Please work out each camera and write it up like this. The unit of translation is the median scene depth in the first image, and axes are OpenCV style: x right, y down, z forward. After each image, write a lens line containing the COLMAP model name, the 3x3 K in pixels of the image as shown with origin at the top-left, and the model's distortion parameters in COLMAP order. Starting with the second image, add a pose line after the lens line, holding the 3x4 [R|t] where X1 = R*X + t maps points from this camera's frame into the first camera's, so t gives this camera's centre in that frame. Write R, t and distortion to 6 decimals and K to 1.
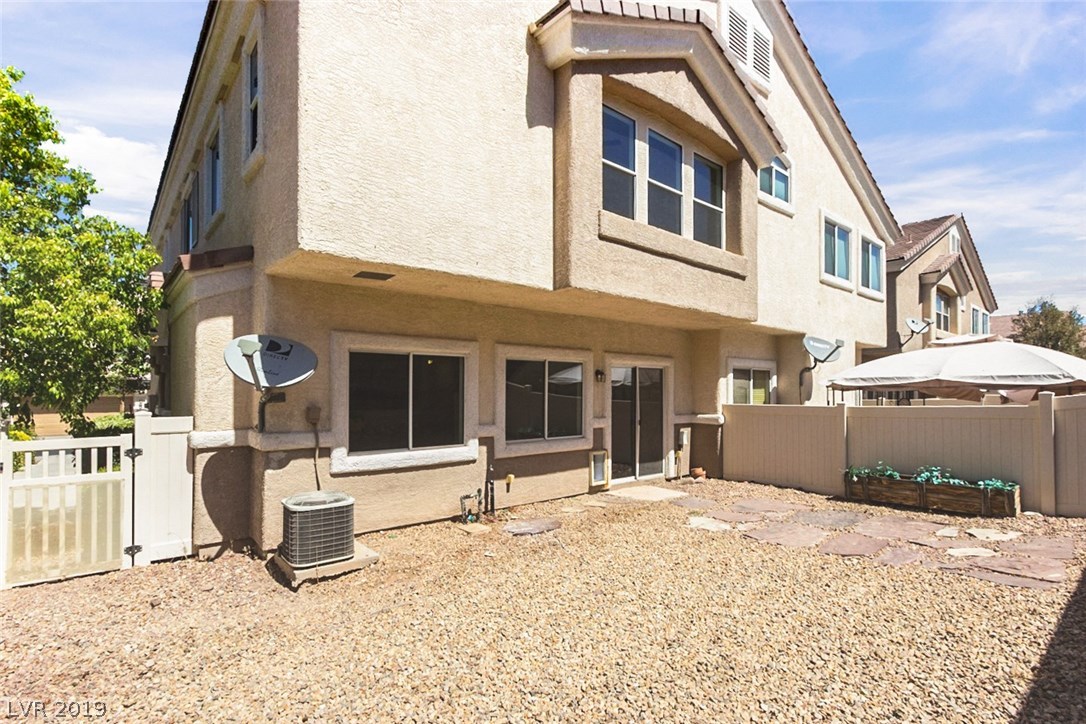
lens RADIAL K [[513.4, 0, 556.3], [0, 513.4, 383.6], [0, 0, 1]] dist [0.007153, -0.000454]
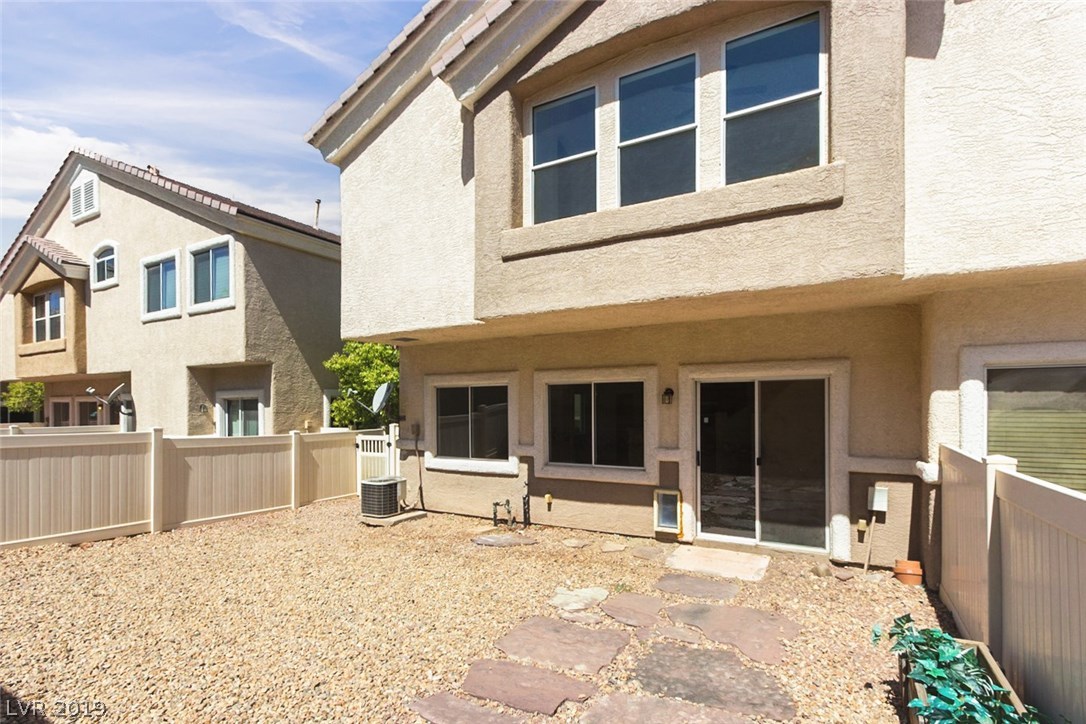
lens RADIAL K [[513.4, 0, 543.3], [0, 513.4, 403.5], [0, 0, 1]] dist [0.007153, -0.000454]
pose [[0.341553, -0.006670, -0.939839, 0.859551], [0.020782, 0.999784, 0.000457, -0.008714], [0.939633, -0.019688, 0.341618, 0.611251]]
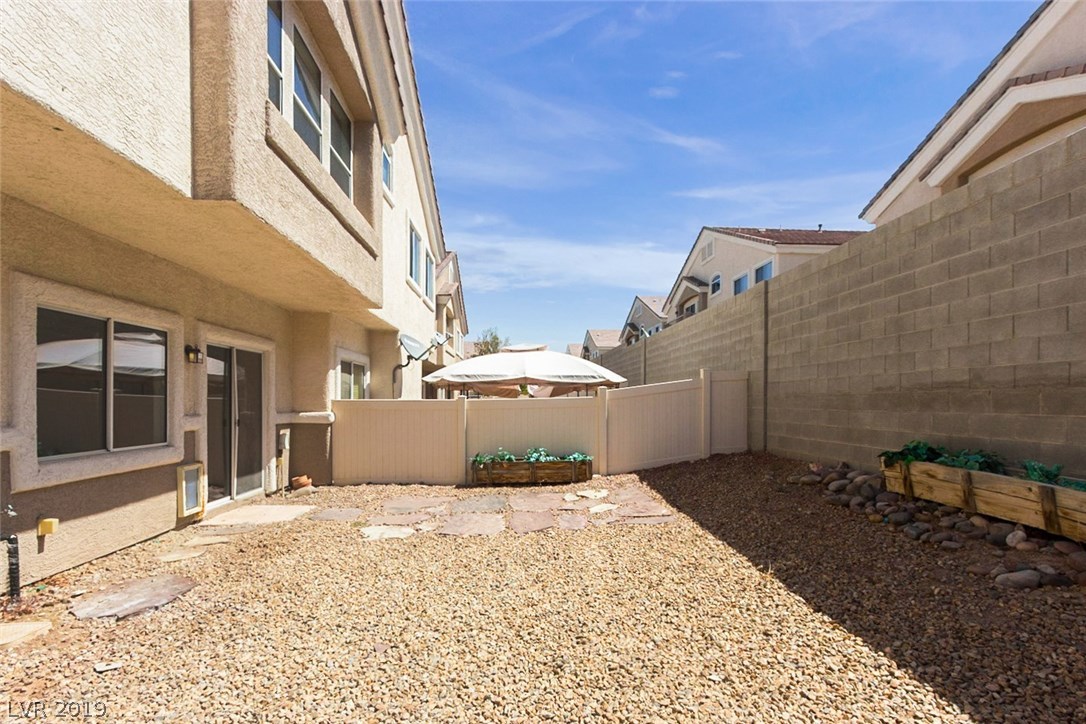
lens RADIAL K [[513.4, 0, 542.3], [0, 513.4, 406.8], [0, 0, 1]] dist [0.007153, -0.000454]
pose [[0.608235, -0.006042, 0.793734, -0.196709], [-0.015956, 0.999676, 0.019836, 0.037810], [-0.793597, -0.024730, 0.607941, 0.243443]]
